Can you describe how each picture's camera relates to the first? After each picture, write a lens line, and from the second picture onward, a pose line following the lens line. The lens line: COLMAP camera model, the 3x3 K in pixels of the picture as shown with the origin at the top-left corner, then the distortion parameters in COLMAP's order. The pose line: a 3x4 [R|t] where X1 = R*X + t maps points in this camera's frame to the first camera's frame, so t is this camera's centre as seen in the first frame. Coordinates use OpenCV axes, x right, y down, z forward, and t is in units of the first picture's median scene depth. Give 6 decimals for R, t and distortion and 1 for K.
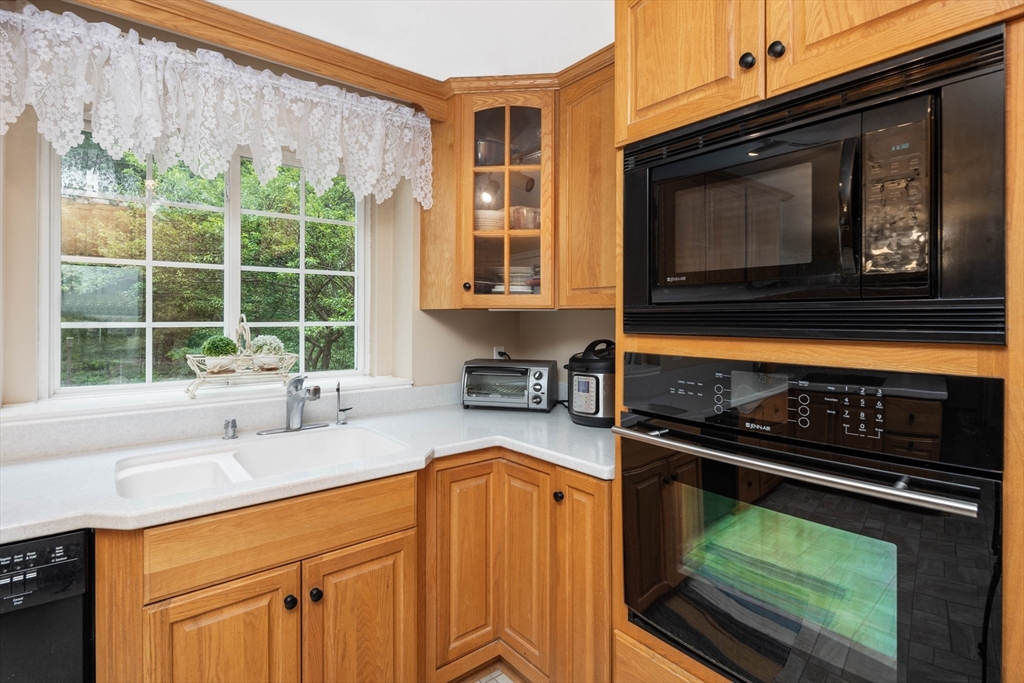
lens RADIAL K [[506.8, 0, 507.2], [0, 506.8, 316.4], [0, 0, 1]] dist [0.008323, -0.004138]
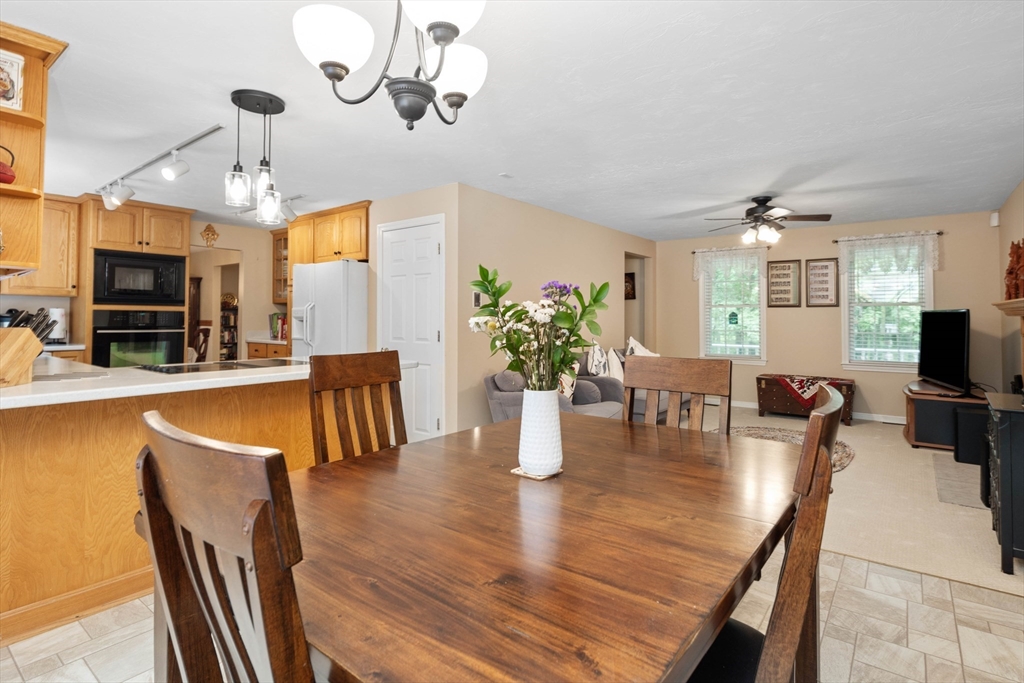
lens RADIAL K [[506.8, 0, 515.7], [0, 506.8, 304.1], [0, 0, 1]] dist [0.008323, -0.004138]
pose [[-0.229831, 0.026217, 0.972877, -3.005798], [-0.004718, 0.999595, -0.028052, 0.093193], [-0.973219, -0.011037, -0.229615, -0.770450]]
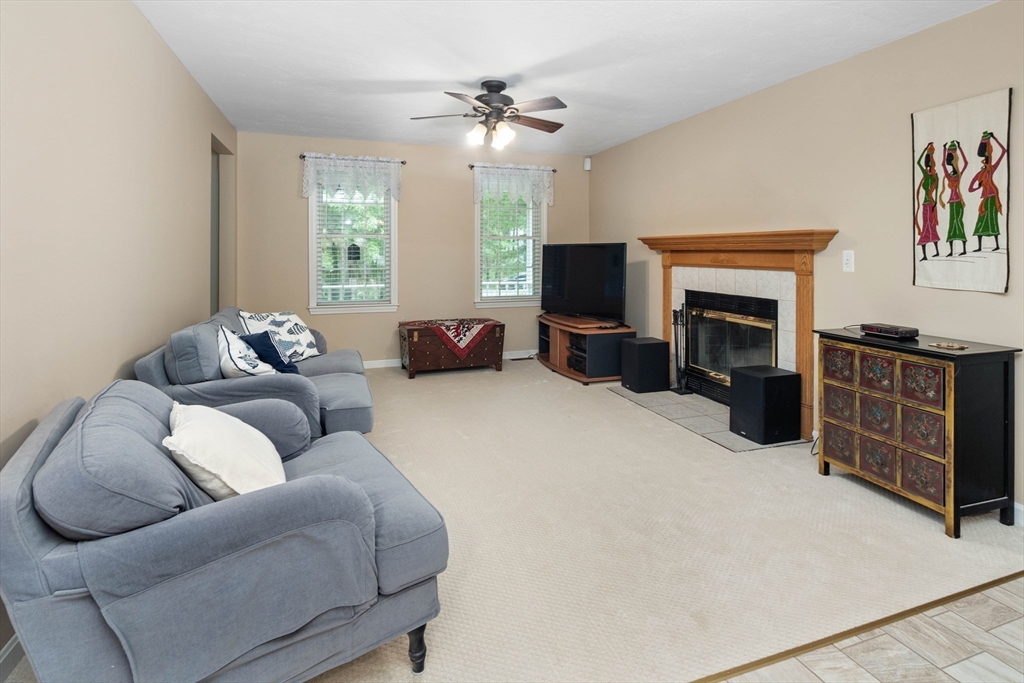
lens RADIAL K [[506.8, 0, 513.4], [0, 506.8, 255.6], [0, 0, 1]] dist [0.008323, -0.004138]
pose [[-0.938274, -0.001183, 0.345891, -1.364034], [0.000101, 0.999993, 0.003694, 0.093034], [-0.345893, 0.003501, -0.938267, -0.874178]]
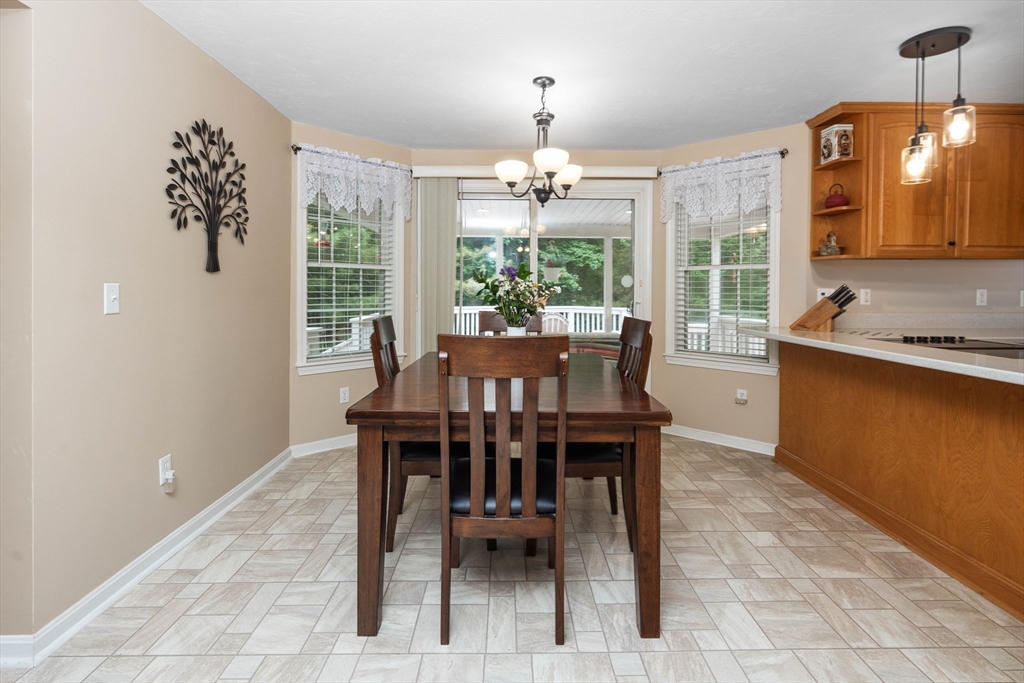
lens RADIAL K [[506.8, 0, 509.9], [0, 506.8, 293.9], [0, 0, 1]] dist [0.008323, -0.004138]
pose [[0.788807, 0.010072, -0.614558, -1.390531], [-0.003566, 0.999924, 0.011811, 0.092354], [0.614630, -0.007125, 0.788783, -2.114085]]
